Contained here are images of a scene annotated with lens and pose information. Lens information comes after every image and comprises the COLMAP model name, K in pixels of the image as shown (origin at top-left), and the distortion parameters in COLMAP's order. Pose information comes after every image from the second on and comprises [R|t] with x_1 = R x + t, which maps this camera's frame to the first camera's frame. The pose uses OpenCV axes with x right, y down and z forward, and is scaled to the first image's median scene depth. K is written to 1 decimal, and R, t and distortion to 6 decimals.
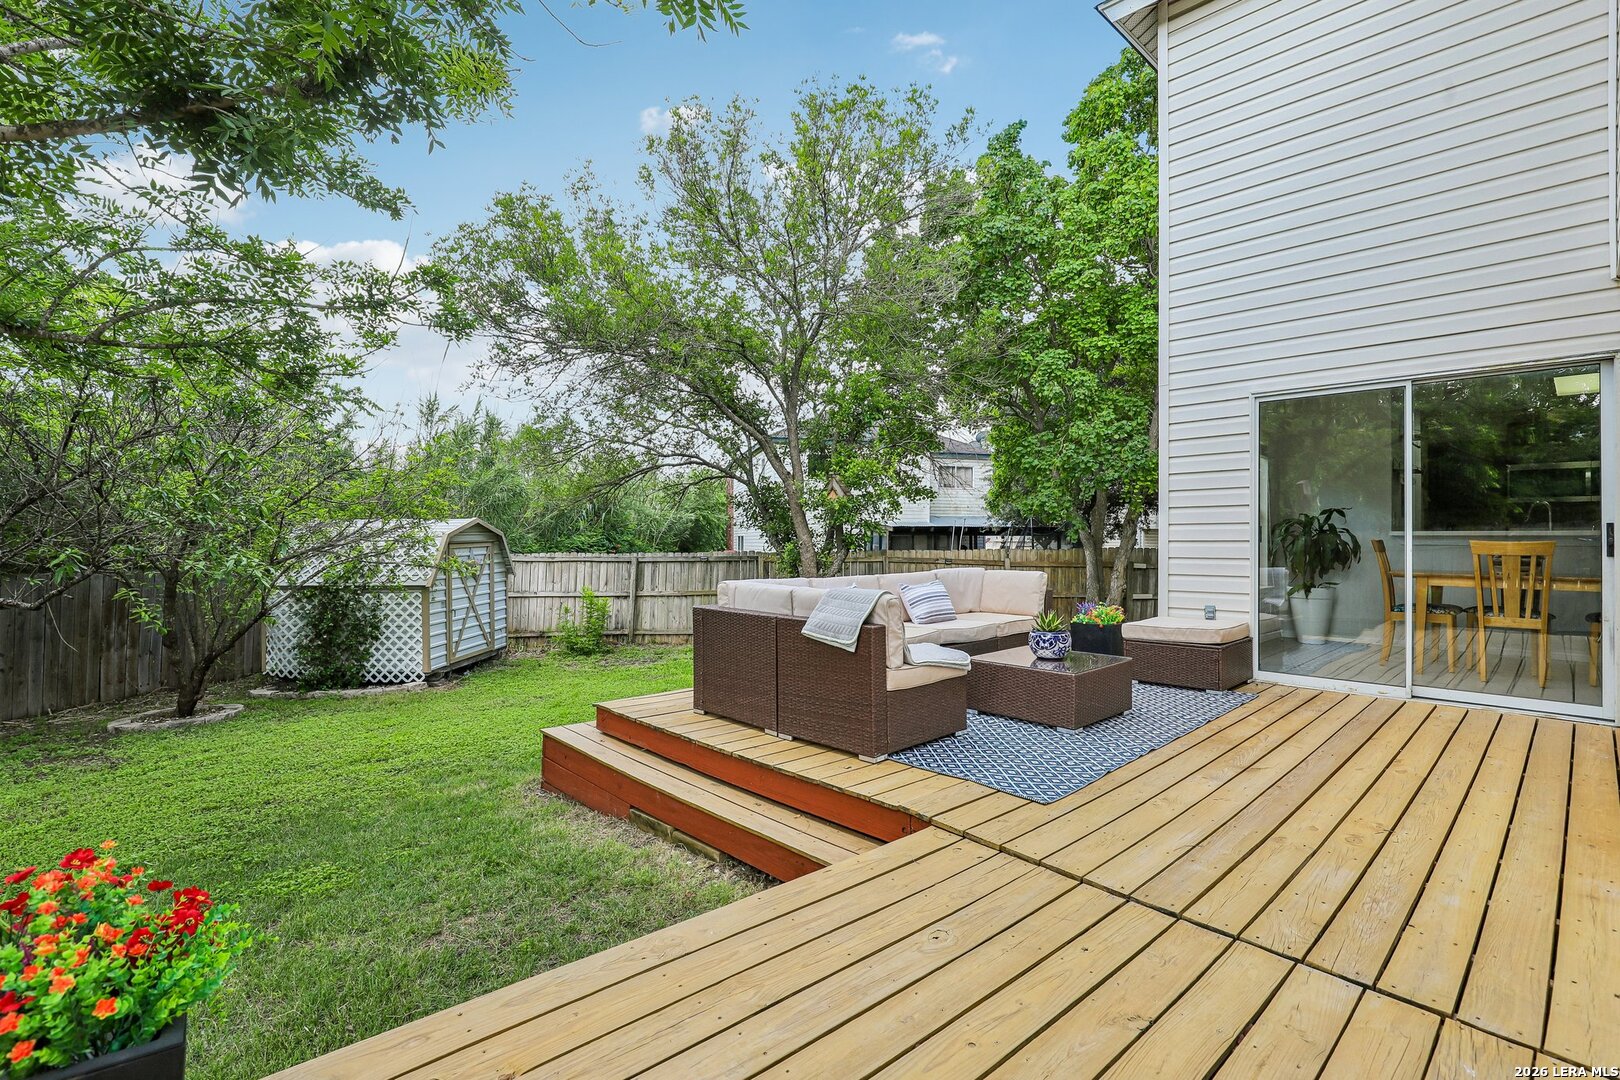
lens RADIAL K [[765.0, 0, 814.1], [0, 765.0, 519.3], [0, 0, 1]] dist [-0.016291, 0.000095]
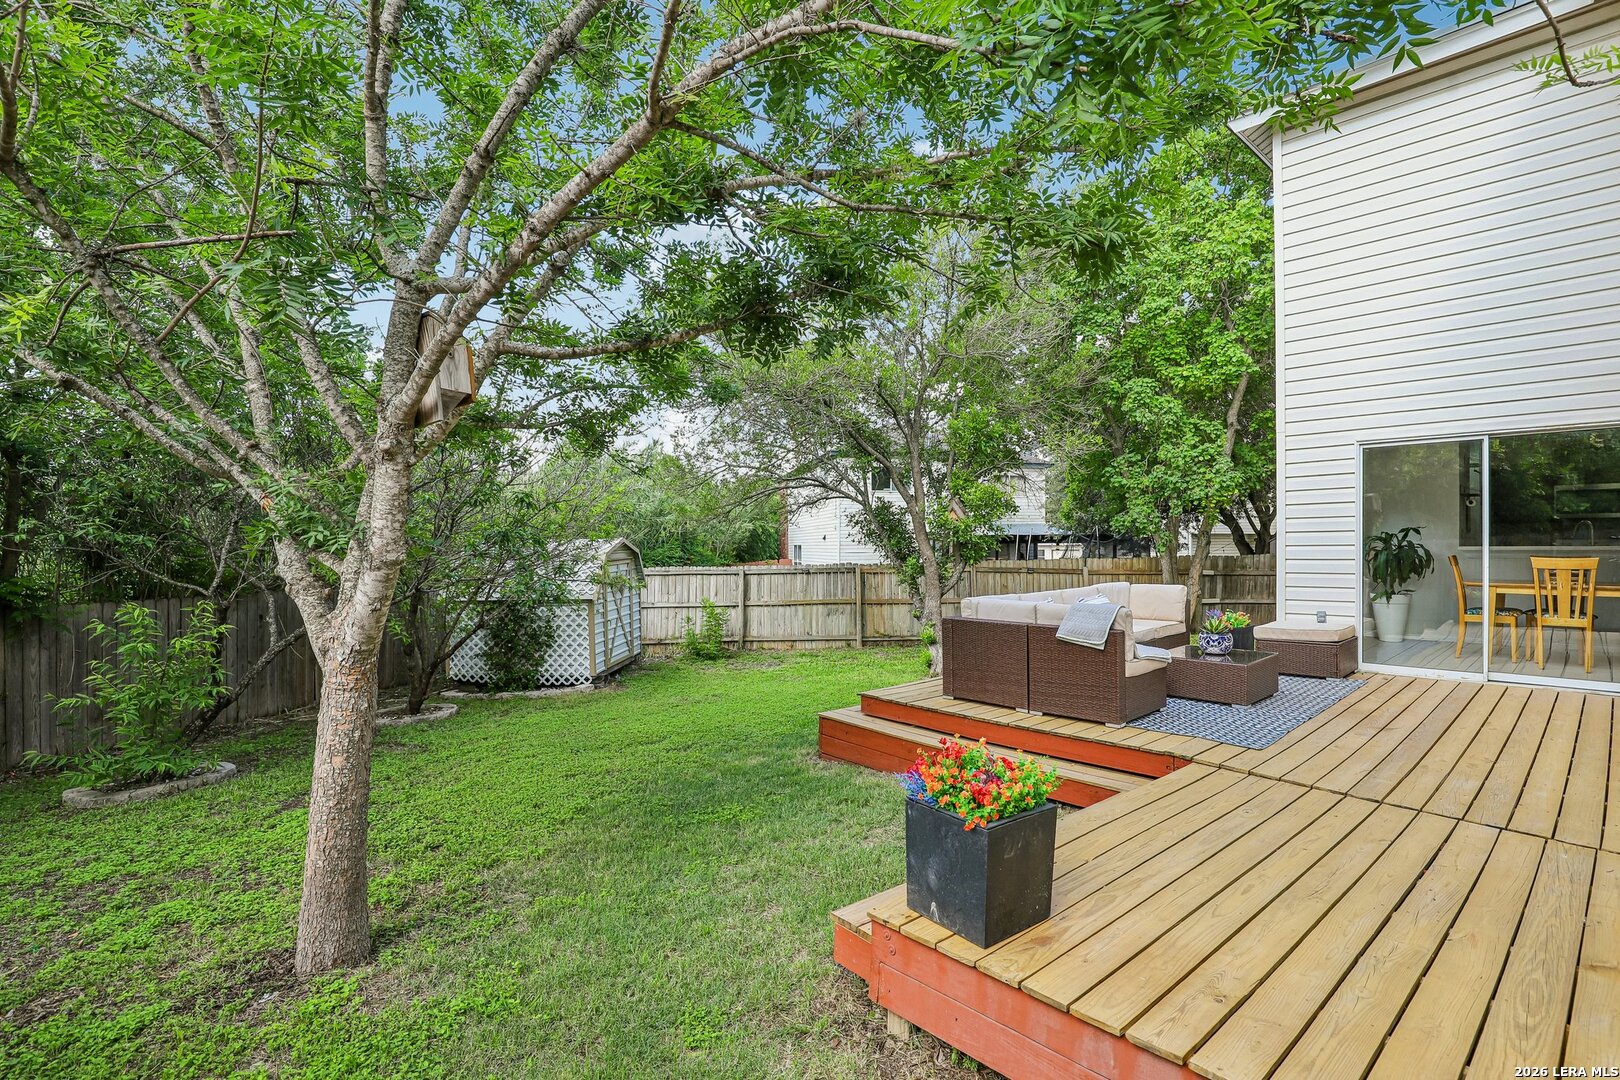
lens RADIAL K [[783.9, 0, 810.0], [0, 783.9, 540.0], [0, 0, 1]] dist [-0.030251, 0.001079]
pose [[0.999734, -0.011915, -0.019739, -0.226279], [0.012358, 0.999671, 0.022479, -0.032810], [0.019465, -0.022716, 0.999552, -0.215542]]
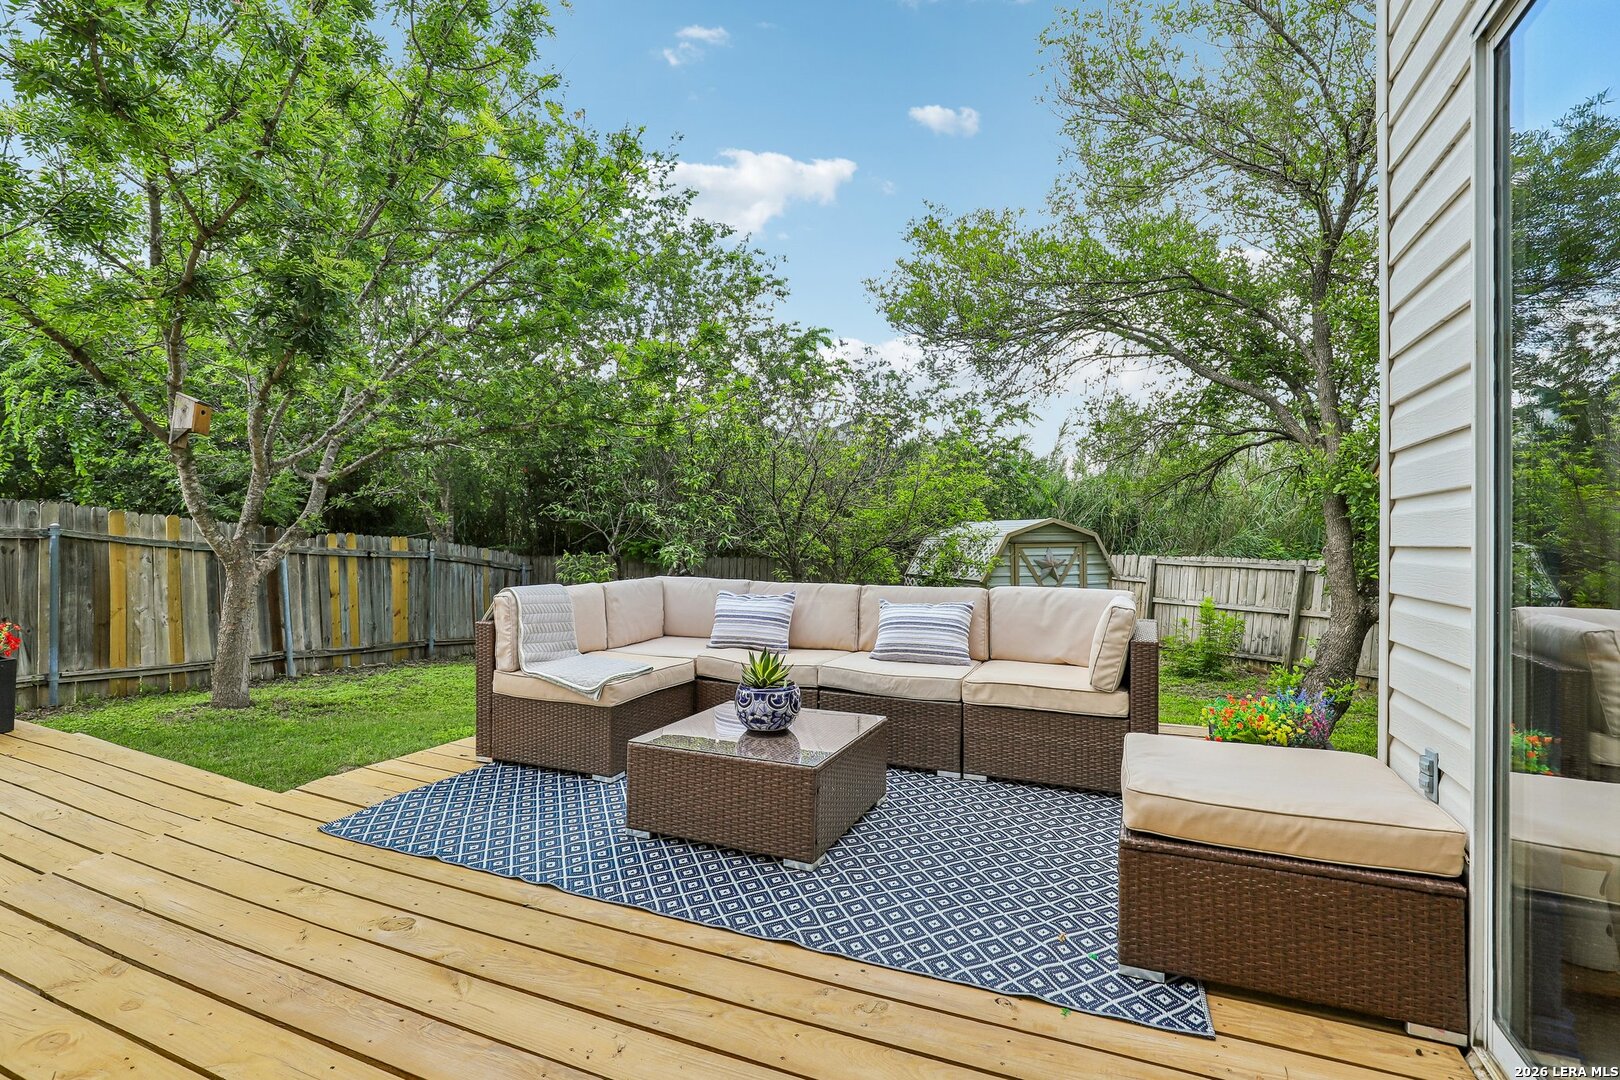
lens RADIAL K [[765.0, 0, 814.1], [0, 765.0, 519.3], [0, 0, 1]] dist [-0.016291, 0.000095]
pose [[0.381965, -0.016002, -0.924038, 0.564497], [0.012121, 0.999851, -0.012304, 0.013176], [0.924097, -0.006501, 0.382102, 0.504242]]
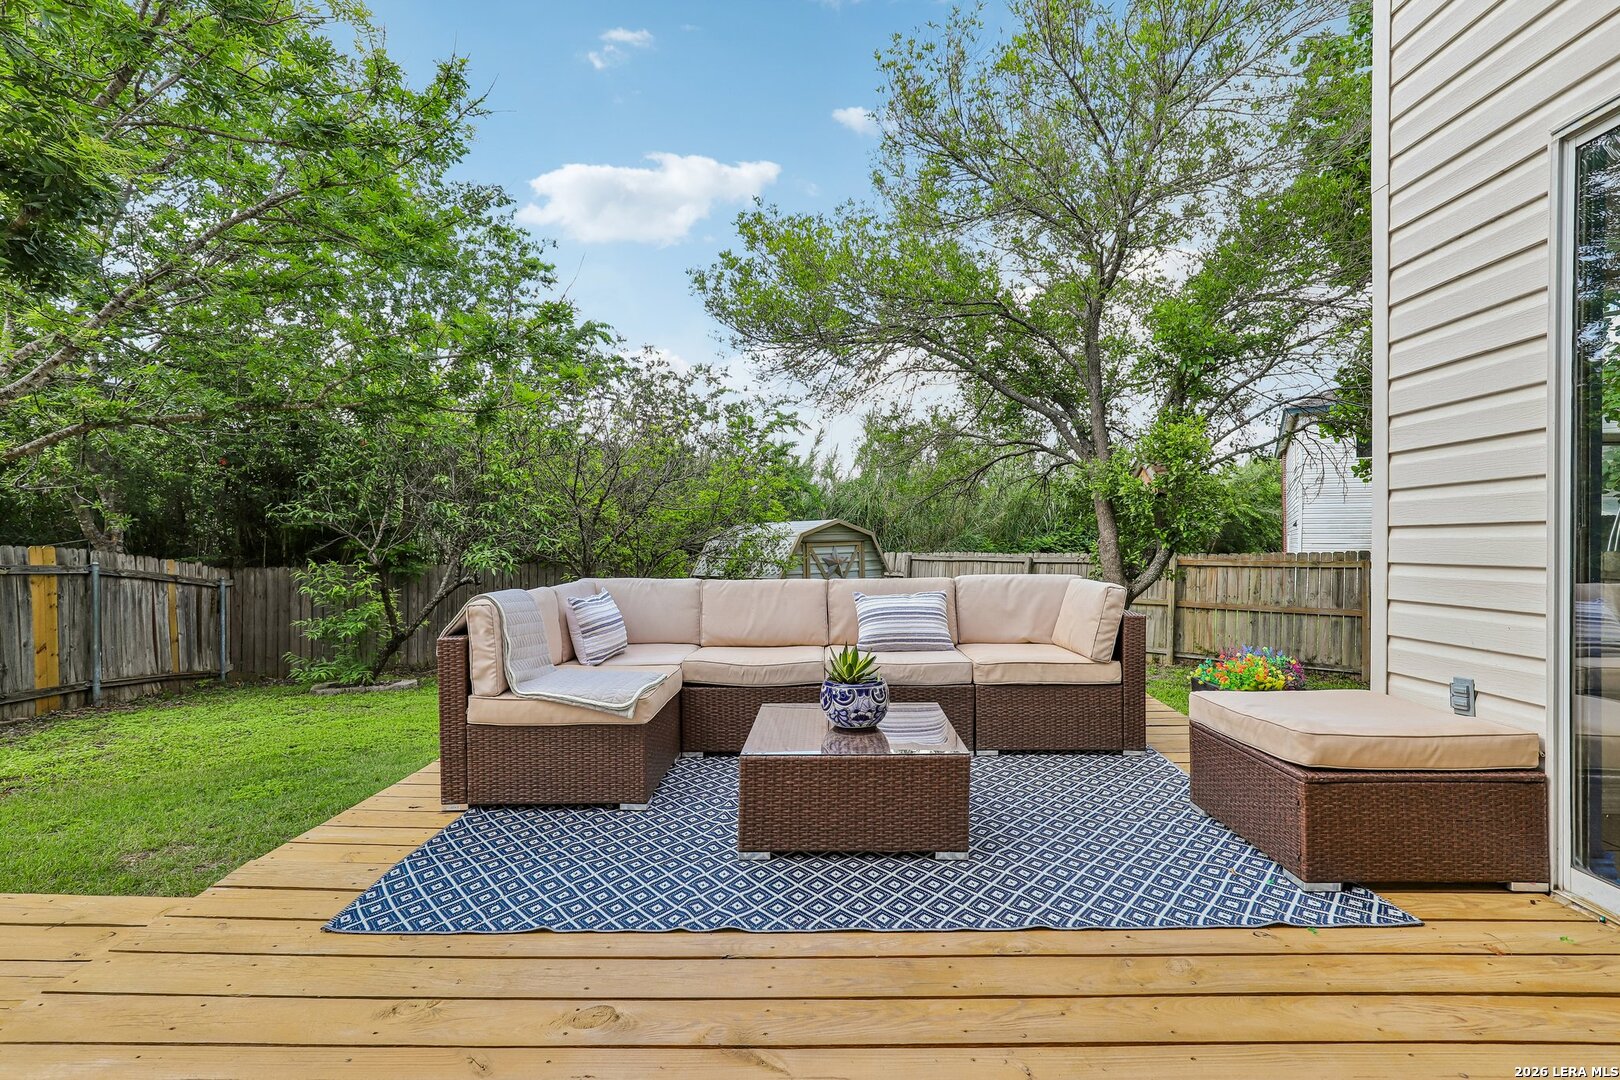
lens RADIAL K [[743.8, 0, 819.2], [0, 743.8, 537.7], [0, 0, 1]] dist [-0.004464, -0.000013]
pose [[0.706623, -0.006601, -0.707559, 0.440995], [0.021585, 0.999692, 0.012230, 0.017638], [0.707261, -0.023915, 0.706548, 0.362873]]
